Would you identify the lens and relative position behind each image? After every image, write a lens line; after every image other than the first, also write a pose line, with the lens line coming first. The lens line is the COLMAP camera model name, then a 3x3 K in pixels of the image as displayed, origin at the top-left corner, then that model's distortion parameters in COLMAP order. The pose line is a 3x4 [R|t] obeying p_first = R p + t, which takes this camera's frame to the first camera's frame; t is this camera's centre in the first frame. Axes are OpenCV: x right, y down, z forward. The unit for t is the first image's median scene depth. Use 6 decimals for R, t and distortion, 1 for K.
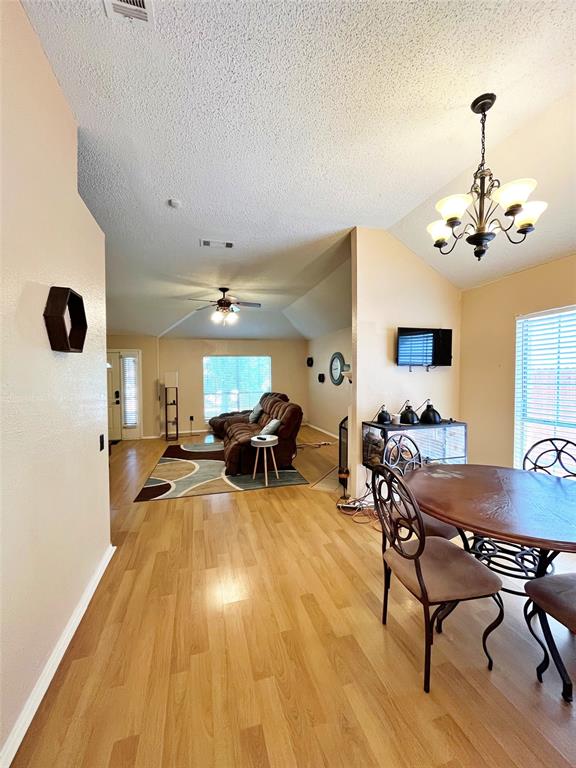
lens RADIAL K [[309.8, 0, 289.0], [0, 309.8, 384.5], [0, 0, 1]] dist [-0.003192, 0.000380]
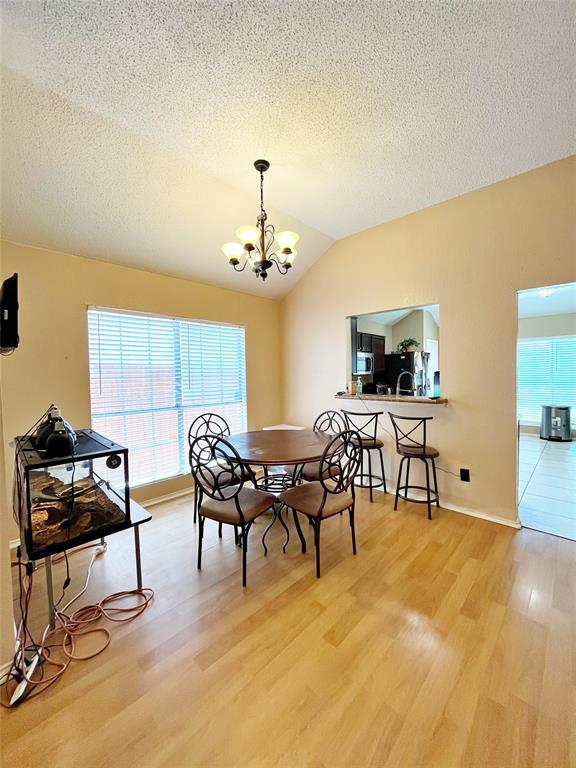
lens RADIAL K [[309.8, 0, 286.5], [0, 309.8, 382.2], [0, 0, 1]] dist [-0.003192, 0.000380]
pose [[-0.491213, -0.022943, 0.870737, -0.448721], [0.035526, 0.998294, 0.046346, -0.018003], [-0.870315, 0.053700, -0.489560, 1.153073]]
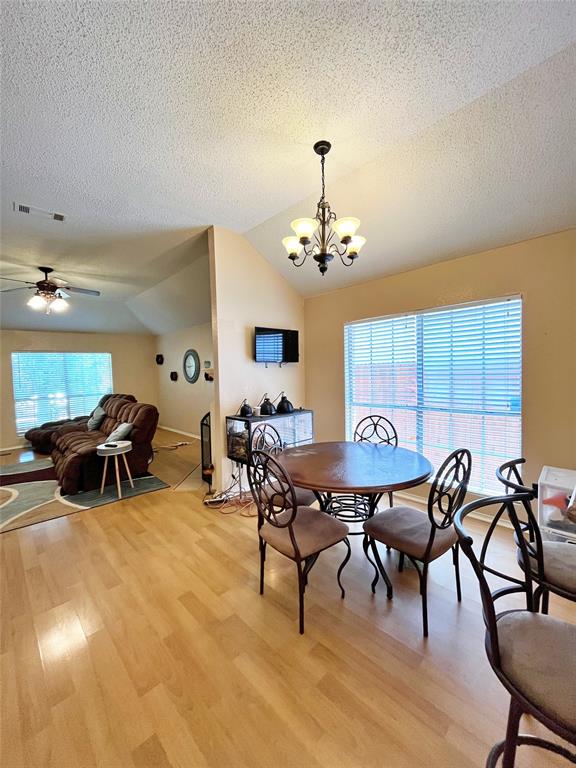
lens RADIAL K [[309.8, 0, 289.1], [0, 309.8, 384.2], [0, 0, 1]] dist [-0.003192, 0.000380]
pose [[0.889208, -0.035216, 0.456146, -0.058340], [0.032535, 0.999376, 0.013732, 0.007315], [-0.456345, 0.002630, 0.889799, -0.023904]]
